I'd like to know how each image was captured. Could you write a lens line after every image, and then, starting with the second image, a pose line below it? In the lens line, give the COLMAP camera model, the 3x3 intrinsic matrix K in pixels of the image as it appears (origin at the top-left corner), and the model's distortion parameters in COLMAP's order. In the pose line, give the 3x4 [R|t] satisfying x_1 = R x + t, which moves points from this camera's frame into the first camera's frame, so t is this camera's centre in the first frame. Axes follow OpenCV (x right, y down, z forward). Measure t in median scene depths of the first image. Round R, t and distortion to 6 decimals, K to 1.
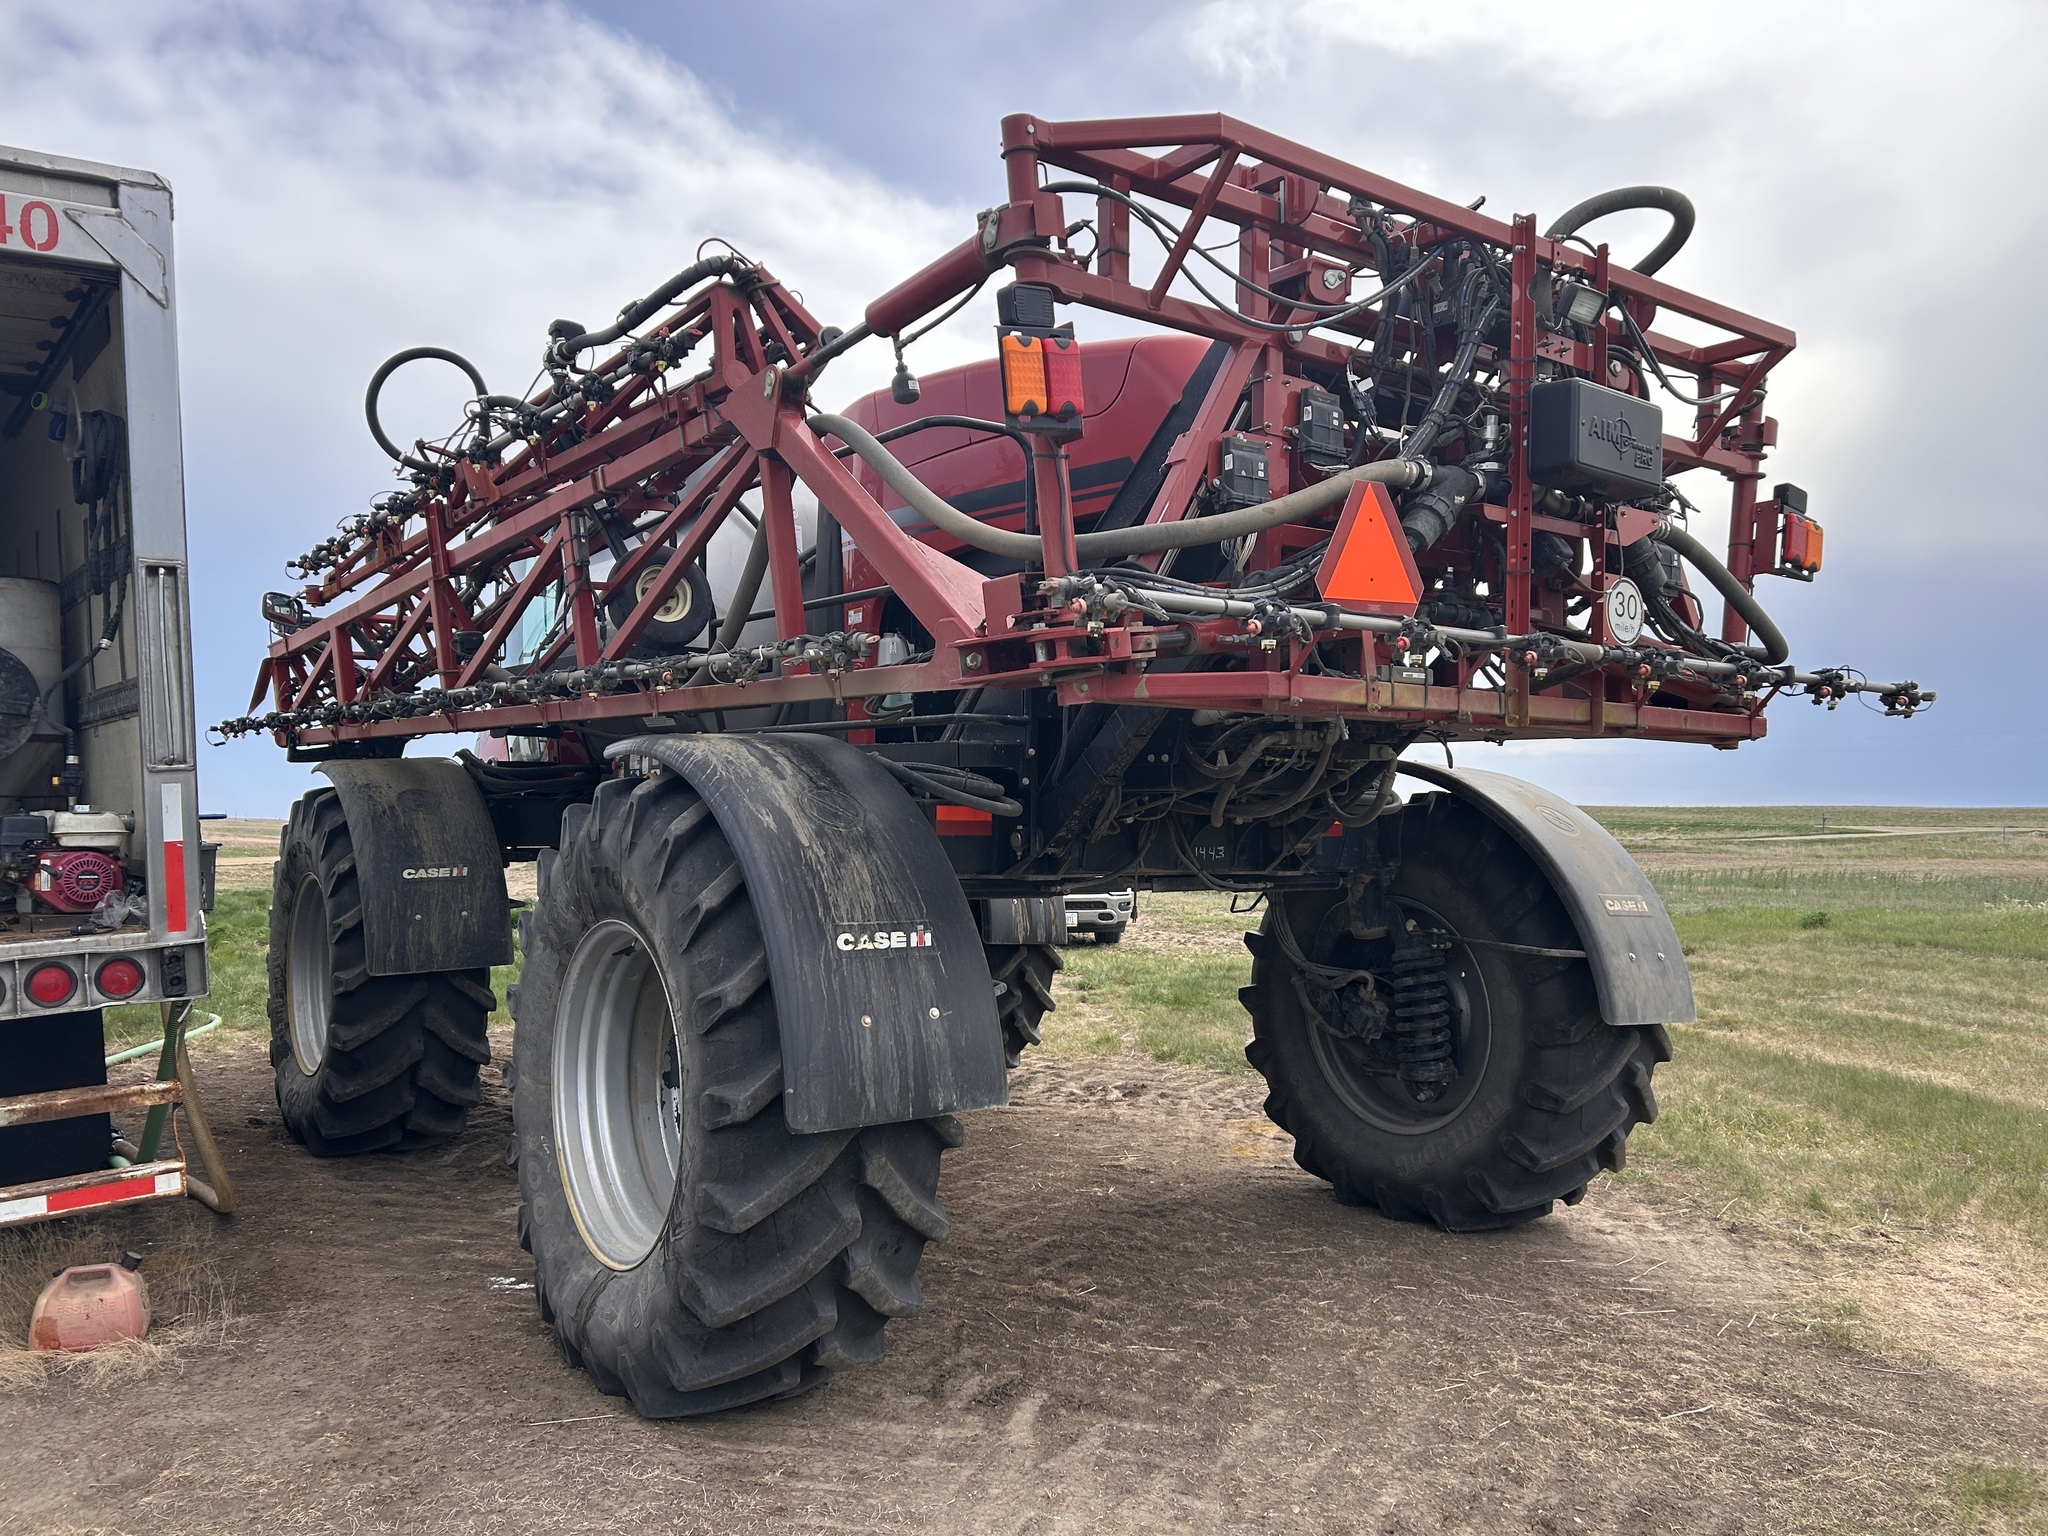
lens RADIAL K [[1547.7, 0, 1039.5], [0, 1547.7, 772.9], [0, 0, 1]] dist [0.052307, -0.056683]
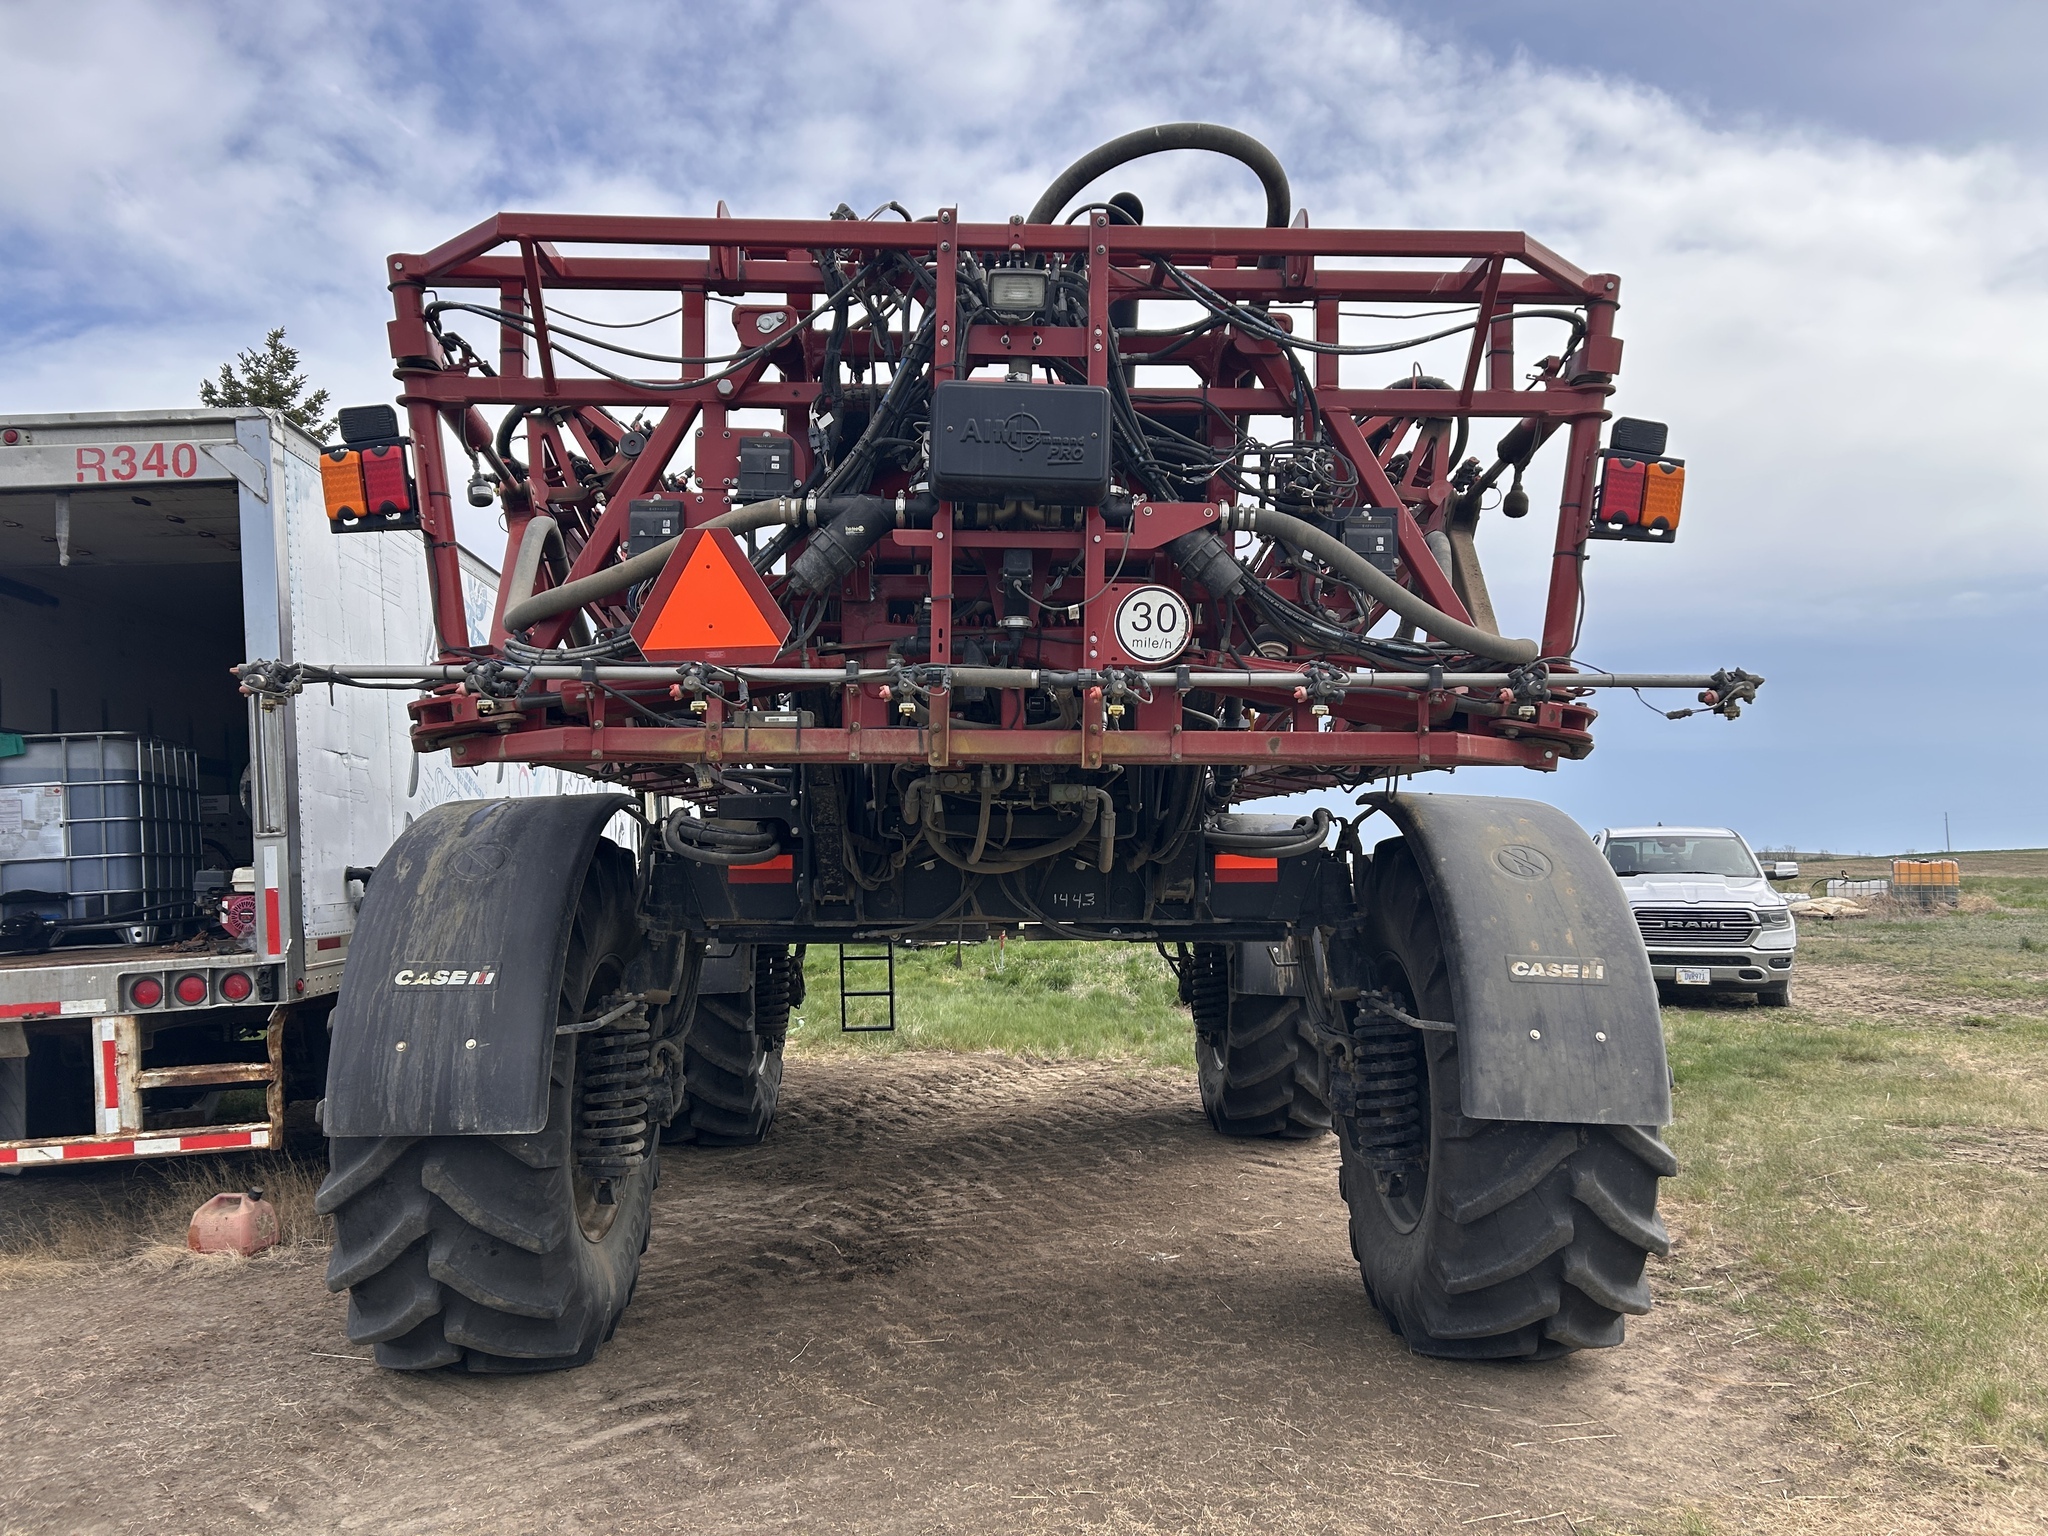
lens RADIAL K [[1547.7, 0, 1039.3], [0, 1547.7, 781.3], [0, 0, 1]] dist [0.052307, -0.056683]
pose [[0.824429, -0.037339, -0.564732, 0.823662], [0.025472, 0.999258, -0.028884, 0.006715], [0.565391, 0.009428, 0.824769, 0.265085]]
